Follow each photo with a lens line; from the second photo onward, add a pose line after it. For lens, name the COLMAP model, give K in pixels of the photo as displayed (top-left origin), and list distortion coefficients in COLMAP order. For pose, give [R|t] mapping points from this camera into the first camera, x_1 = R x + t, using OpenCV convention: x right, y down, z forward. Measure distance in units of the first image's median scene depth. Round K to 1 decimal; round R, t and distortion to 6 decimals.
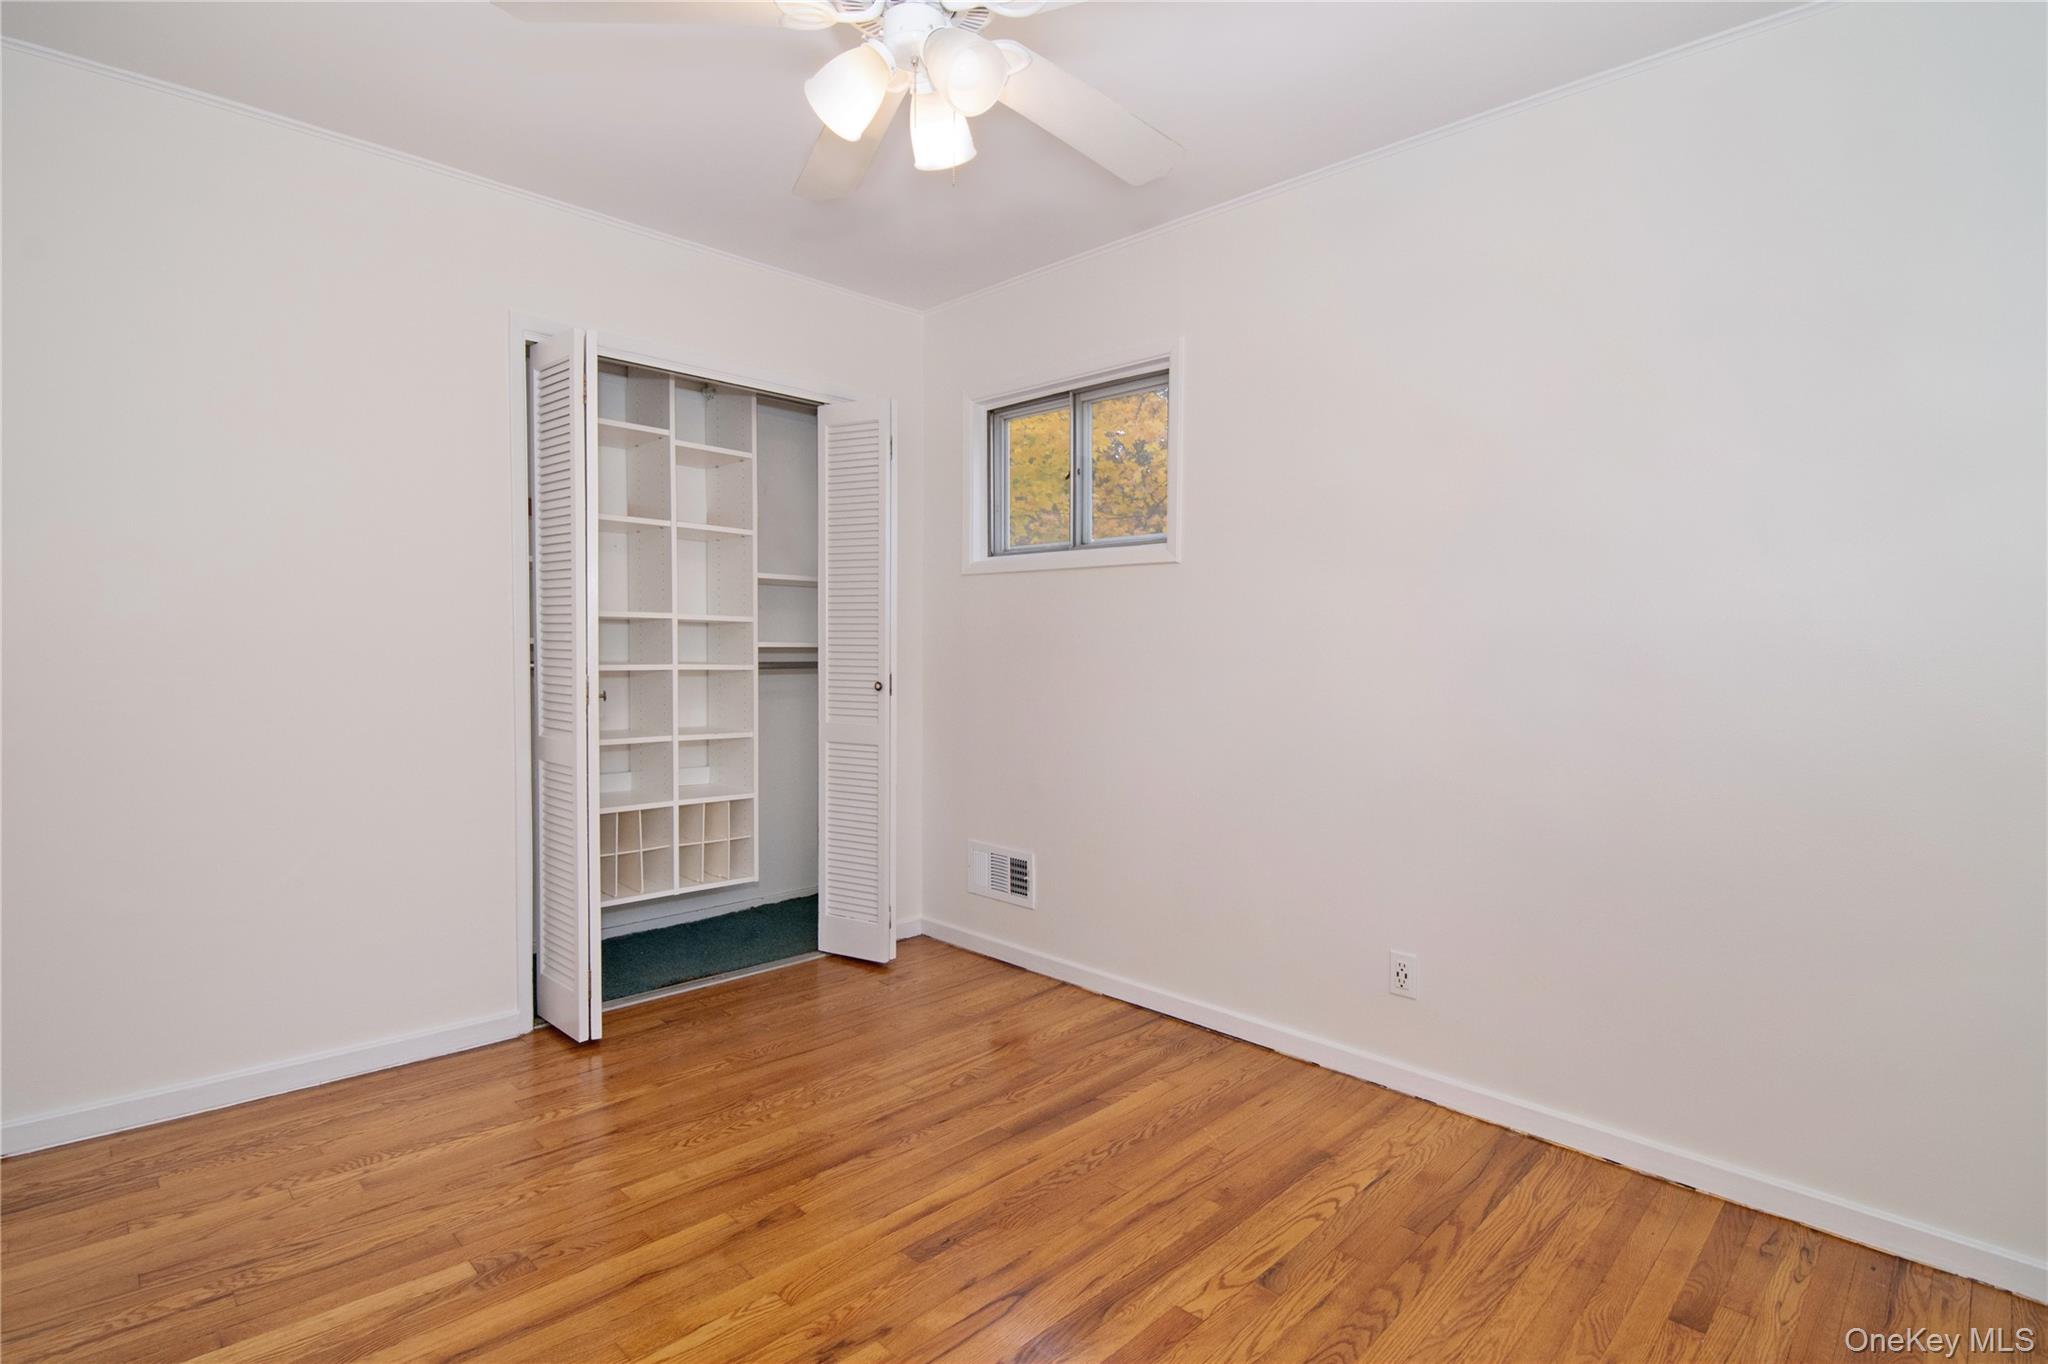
lens RADIAL K [[1017.0, 0, 1024.0], [0, 1017.0, 682.0], [0, 0, 1]] dist [-0.002194, -0.005717]
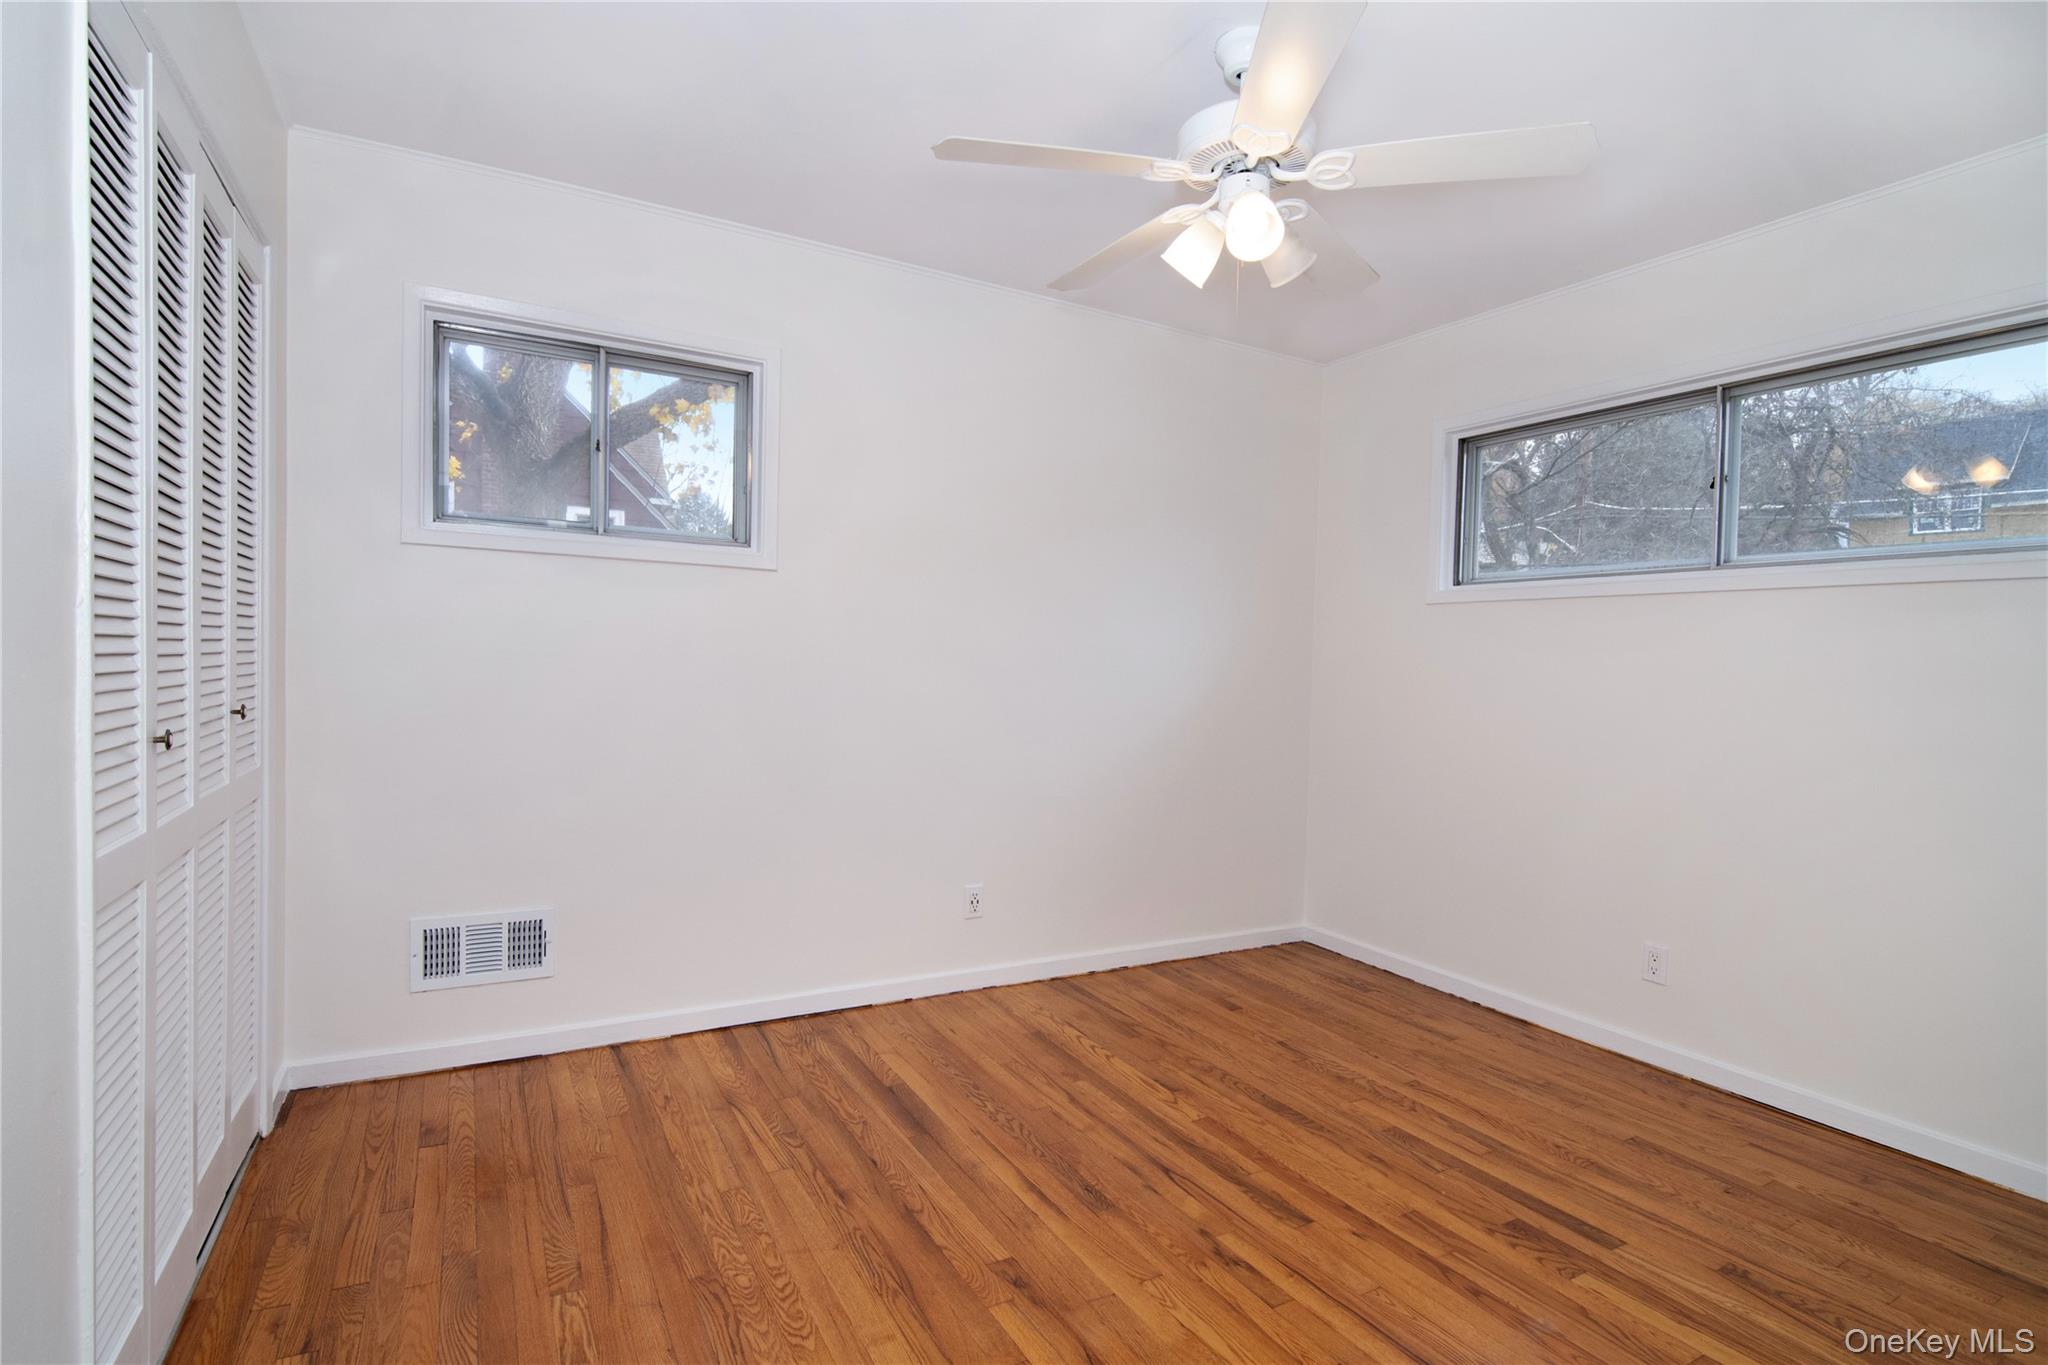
lens RADIAL K [[1017.0, 0, 1024.0], [0, 1017.0, 682.5], [0, 0, 1]] dist [-0.002194, -0.005717]
pose [[0.268706, -0.028557, 0.962799, -0.966202], [0.012552, 0.999579, 0.026145, -0.034999], [-0.963140, 0.005060, 0.268951, 0.632934]]
